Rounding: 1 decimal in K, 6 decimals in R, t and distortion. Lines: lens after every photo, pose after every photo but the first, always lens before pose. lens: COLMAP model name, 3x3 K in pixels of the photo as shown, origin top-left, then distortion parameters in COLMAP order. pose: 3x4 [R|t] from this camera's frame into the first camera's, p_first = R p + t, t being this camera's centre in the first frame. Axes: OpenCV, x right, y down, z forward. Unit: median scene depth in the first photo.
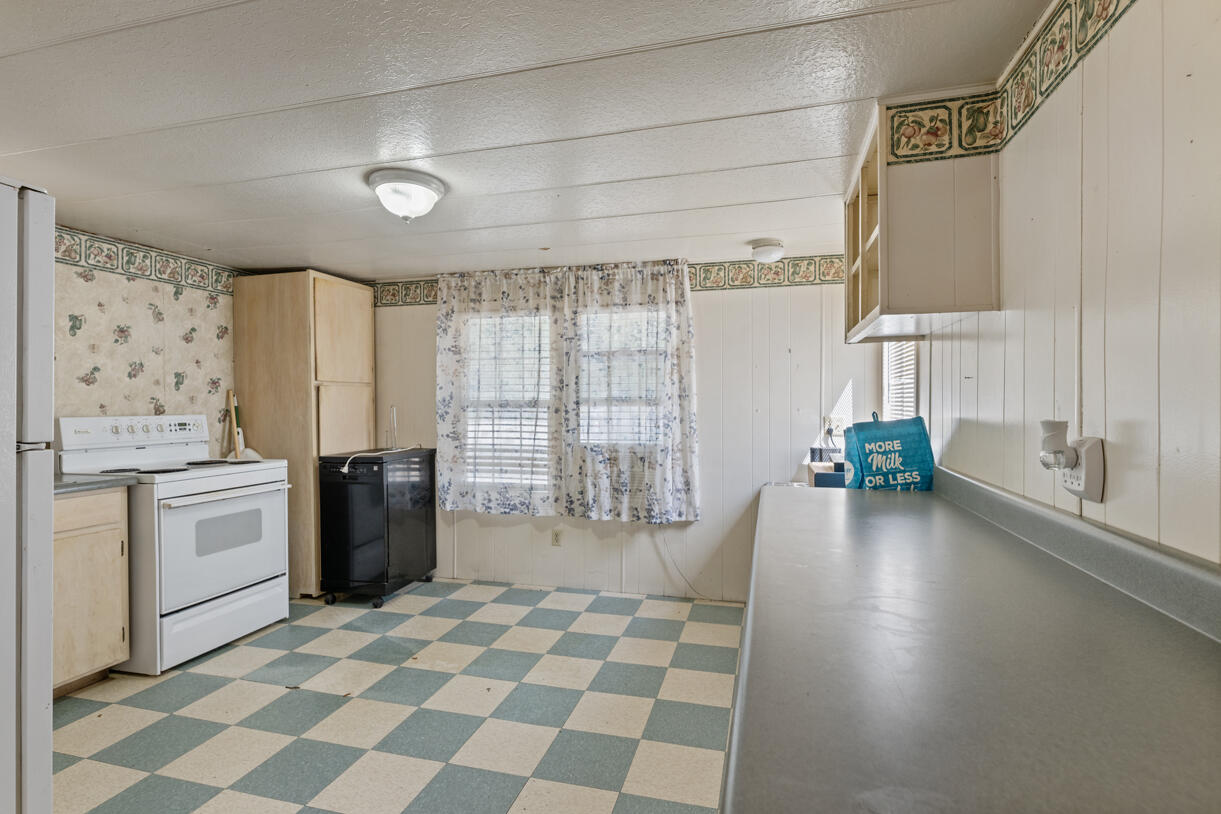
lens RADIAL K [[594.8, 0, 609.4], [0, 594.8, 408.3], [0, 0, 1]] dist [0.000785, 0.000969]
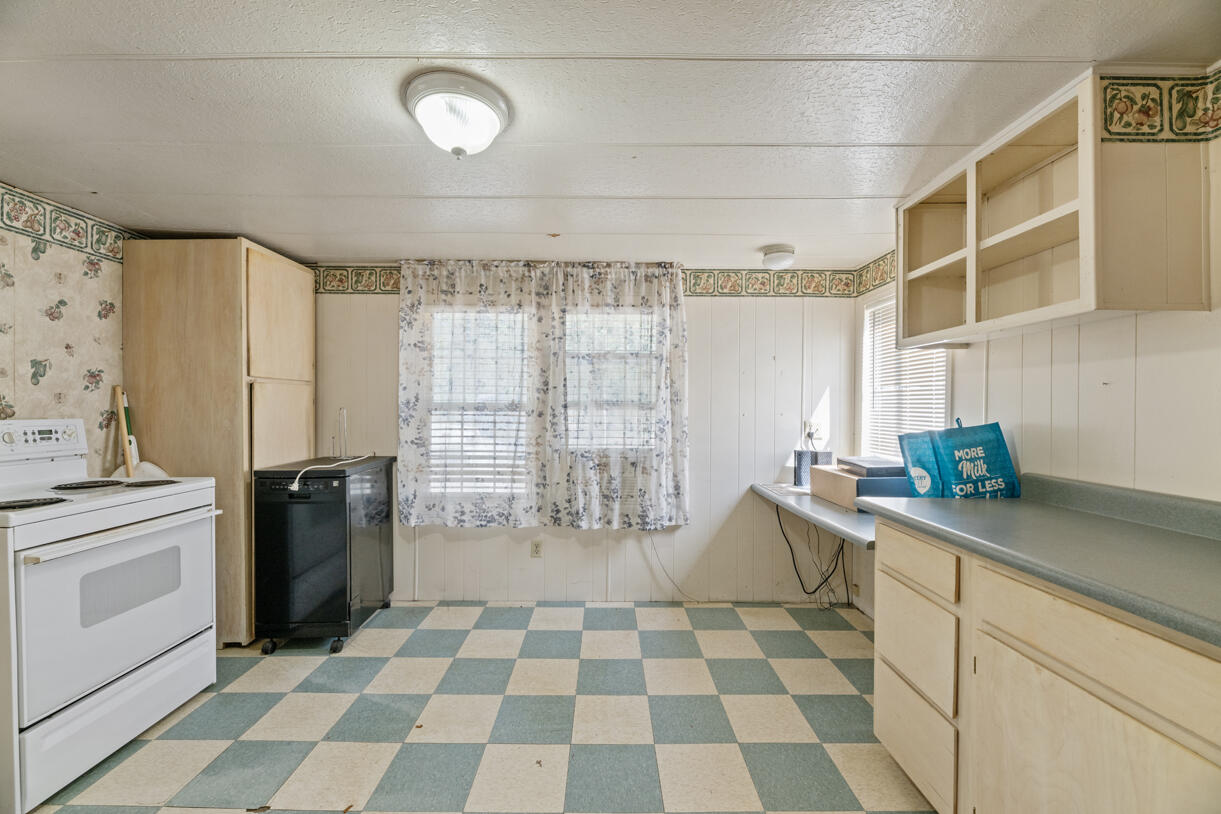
lens RADIAL K [[492.0, 0, 606.8], [0, 492.0, 409.4], [0, 0, 1]] dist [-0.001664, -0.003005]
pose [[0.964179, 0.006097, 0.265182, -0.211842], [-0.005139, 0.999978, -0.004306, -0.001101], [-0.265203, 0.002789, 0.964189, 0.242497]]
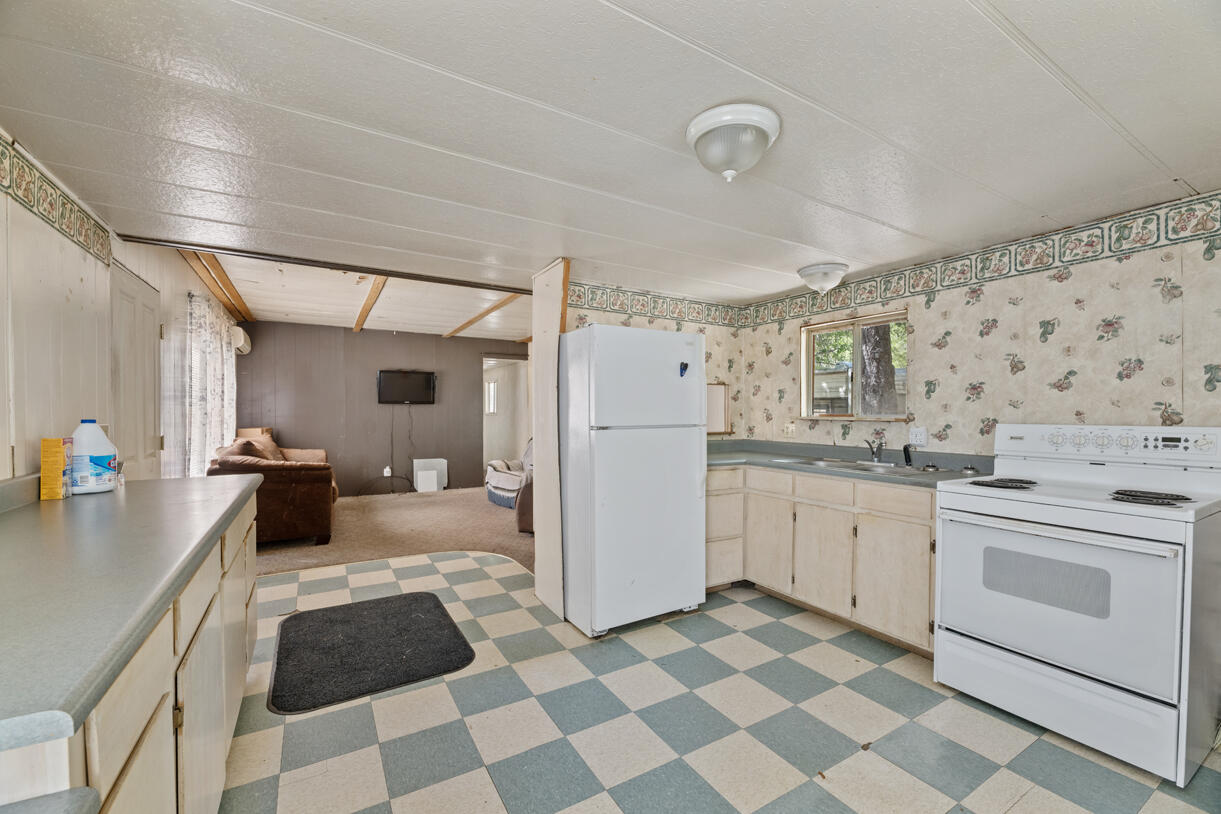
lens RADIAL K [[492.0, 0, 606.2], [0, 492.0, 418.5], [0, 0, 1]] dist [-0.001664, -0.003005]
pose [[-0.700663, 0.009638, -0.713427, 0.160774], [-0.004413, 0.999831, 0.017842, -0.005105], [0.713479, 0.015649, -0.700502, 0.883436]]
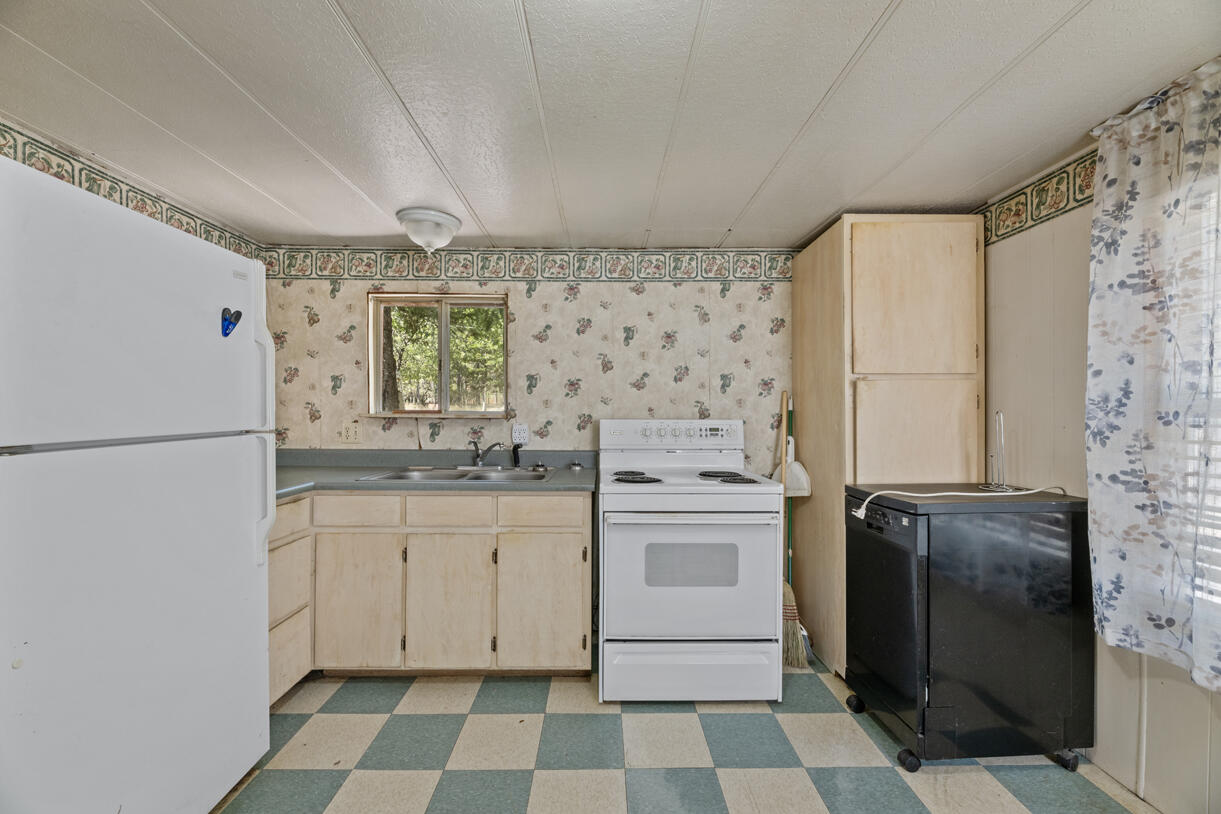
lens RADIAL K [[492.0, 0, 607.7], [0, 492.0, 414.8], [0, 0, 1]] dist [-0.001664, -0.003005]
pose [[0.270470, 0.012515, -0.962647, -0.023654], [-0.009434, 0.999902, 0.010348, -0.002070], [0.962682, 0.006283, 0.270562, 0.603241]]
